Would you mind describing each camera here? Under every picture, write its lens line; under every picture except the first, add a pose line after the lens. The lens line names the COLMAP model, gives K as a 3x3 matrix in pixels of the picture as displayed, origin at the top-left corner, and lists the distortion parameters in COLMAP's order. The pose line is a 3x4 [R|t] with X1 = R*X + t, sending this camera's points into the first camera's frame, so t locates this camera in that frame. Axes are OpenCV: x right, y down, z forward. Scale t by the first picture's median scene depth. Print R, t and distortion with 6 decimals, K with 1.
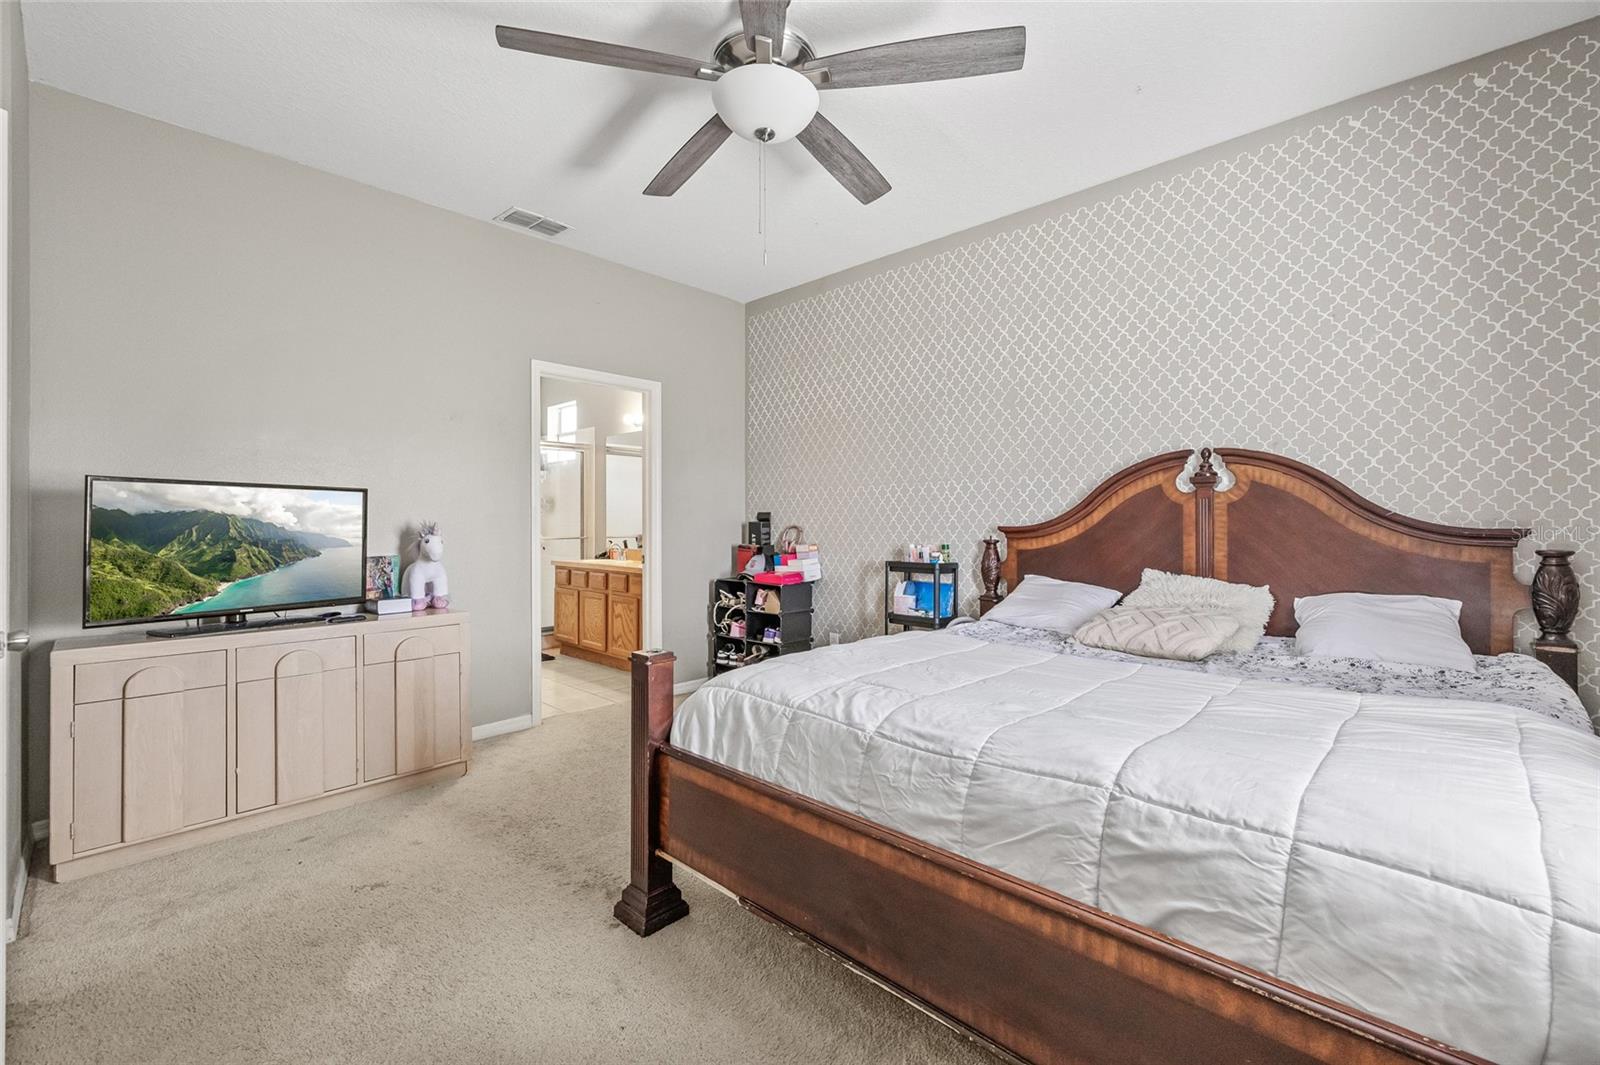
lens RADIAL K [[679.4, 0, 802.7], [0, 679.4, 522.0], [0, 0, 1]] dist [-0.000098, 0.000054]
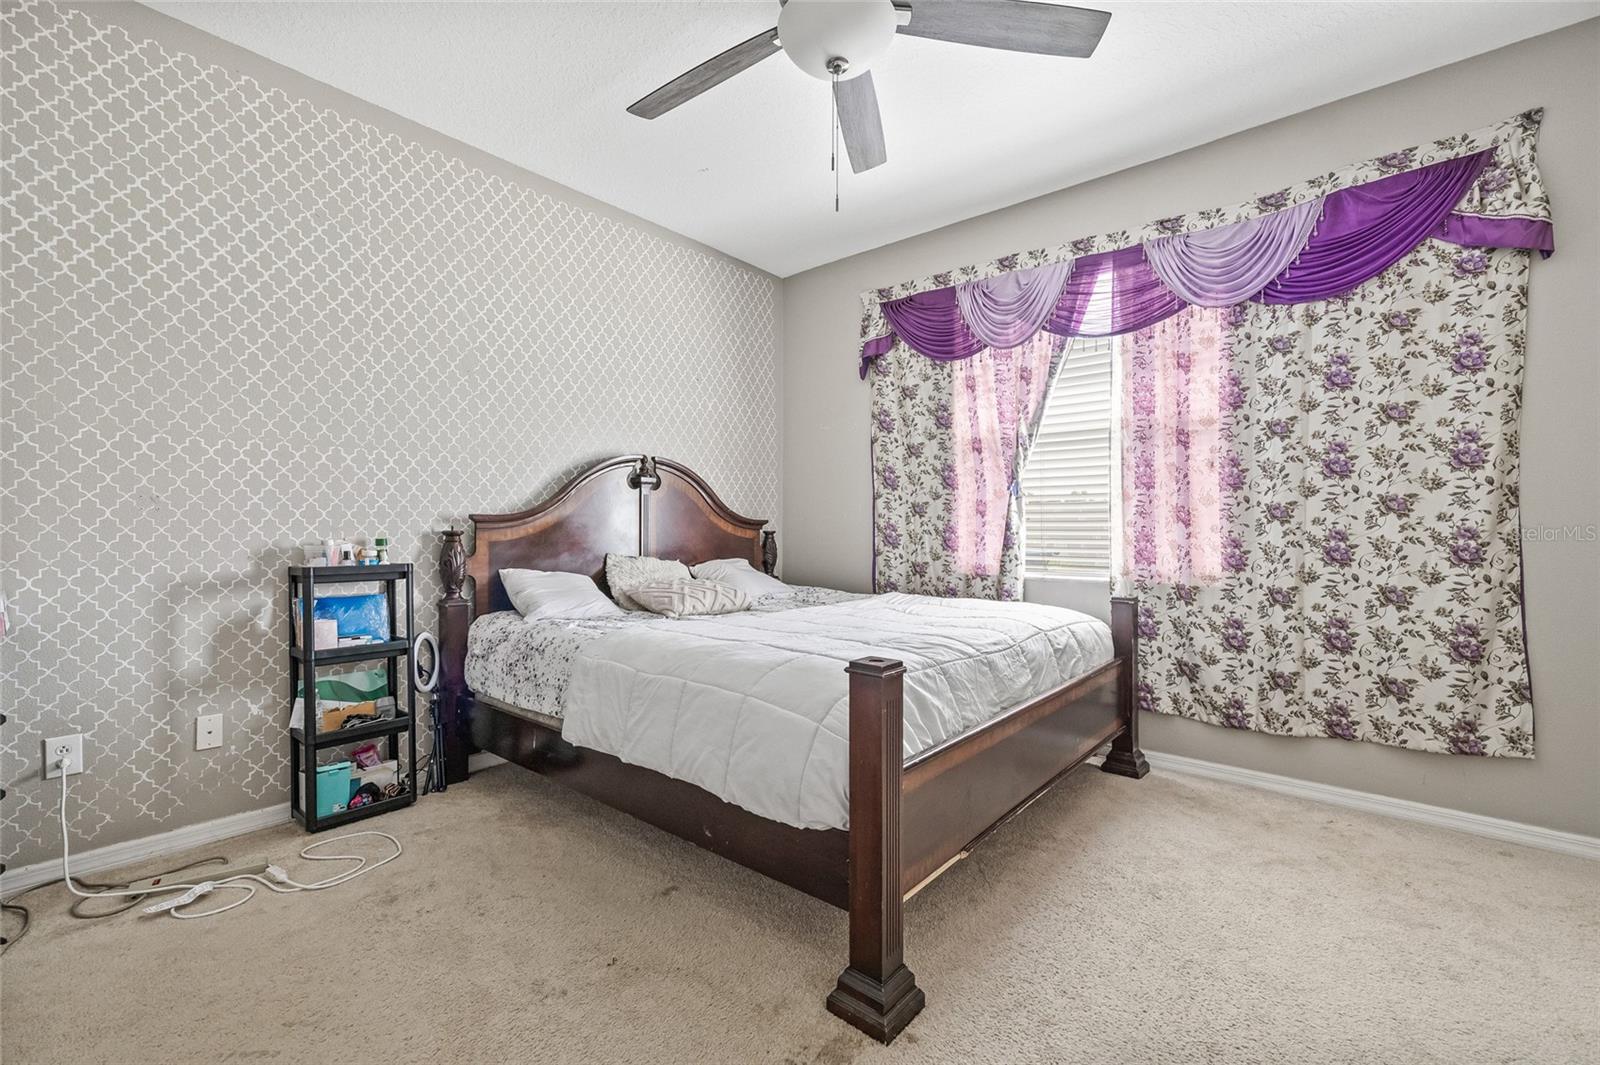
lens RADIAL K [[670.1, 0, 798.8], [0, 670.1, 528.7], [0, 0, 1]] dist [0.000643, 0.000389]
pose [[-0.051368, 0.002294, 0.998677, -0.551723], [-0.001159, 0.999997, -0.002356, 0.025495], [-0.998679, -0.001279, -0.051365, 0.641369]]
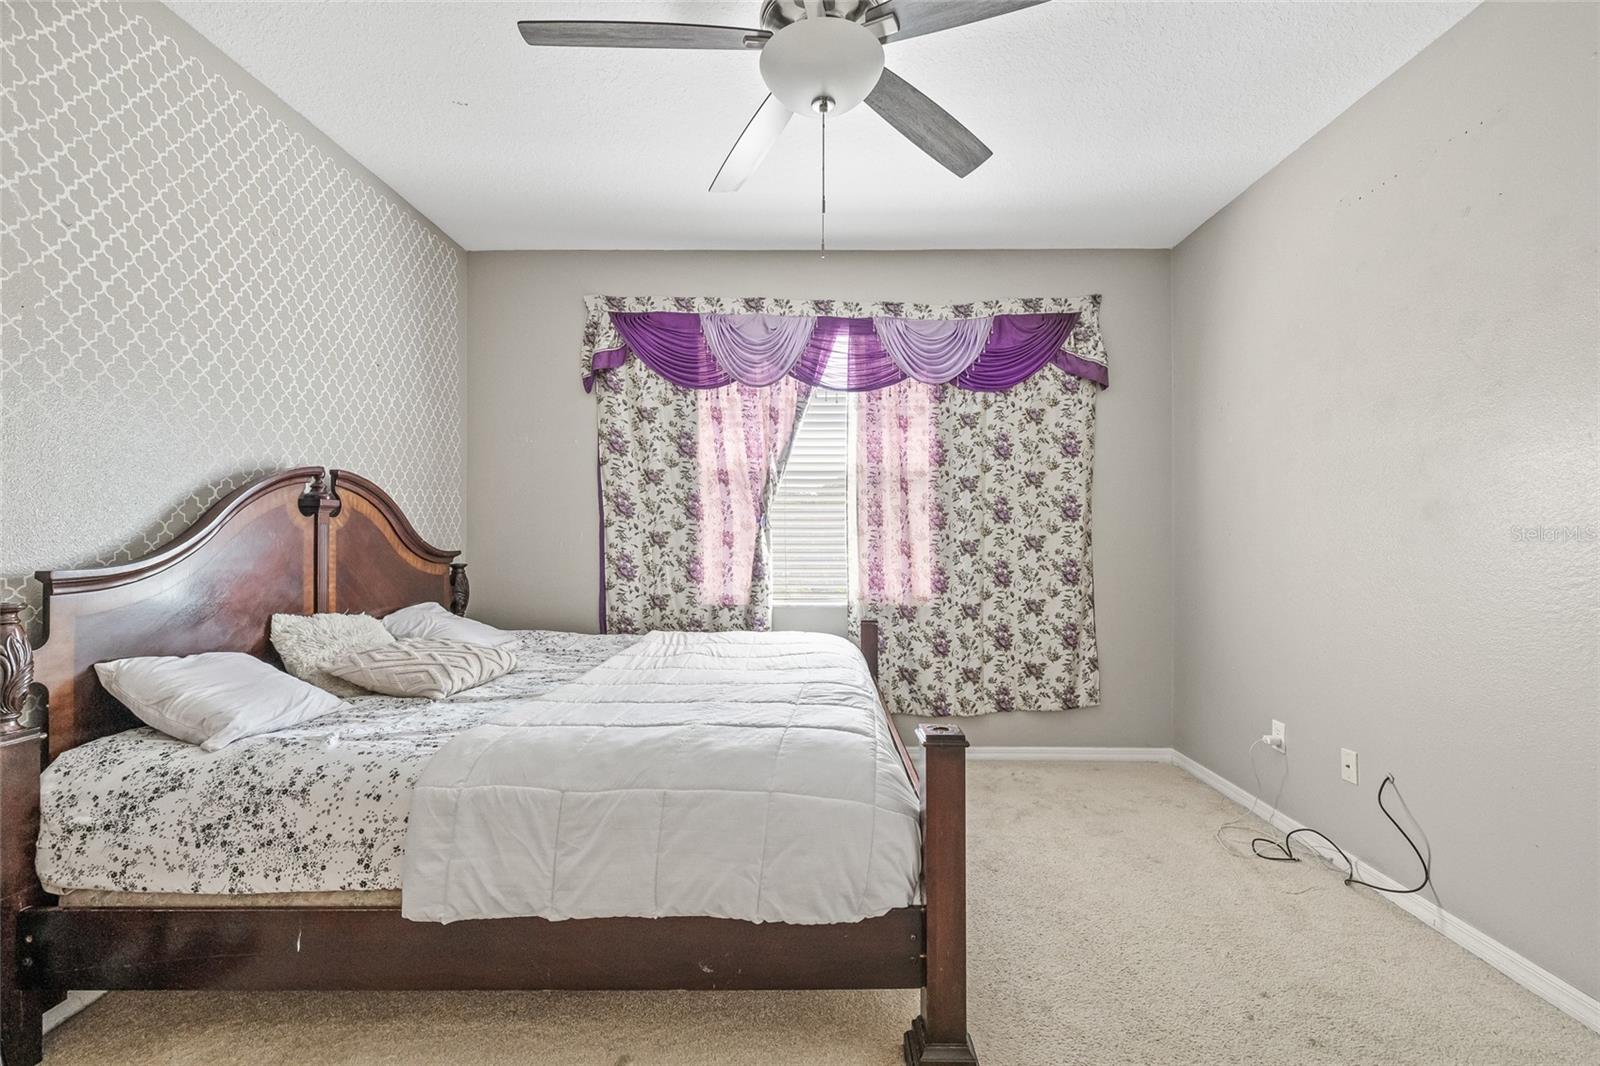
lens RADIAL K [[672.0, 0, 805.2], [0, 672.0, 529.0], [0, 0, 1]] dist [-0.001308, 0.000018]
pose [[-0.677977, 0.005157, 0.735065, -0.388340], [0.001173, 0.999982, -0.005933, -0.018671], [-0.735082, -0.003160, -0.677971, 0.931030]]
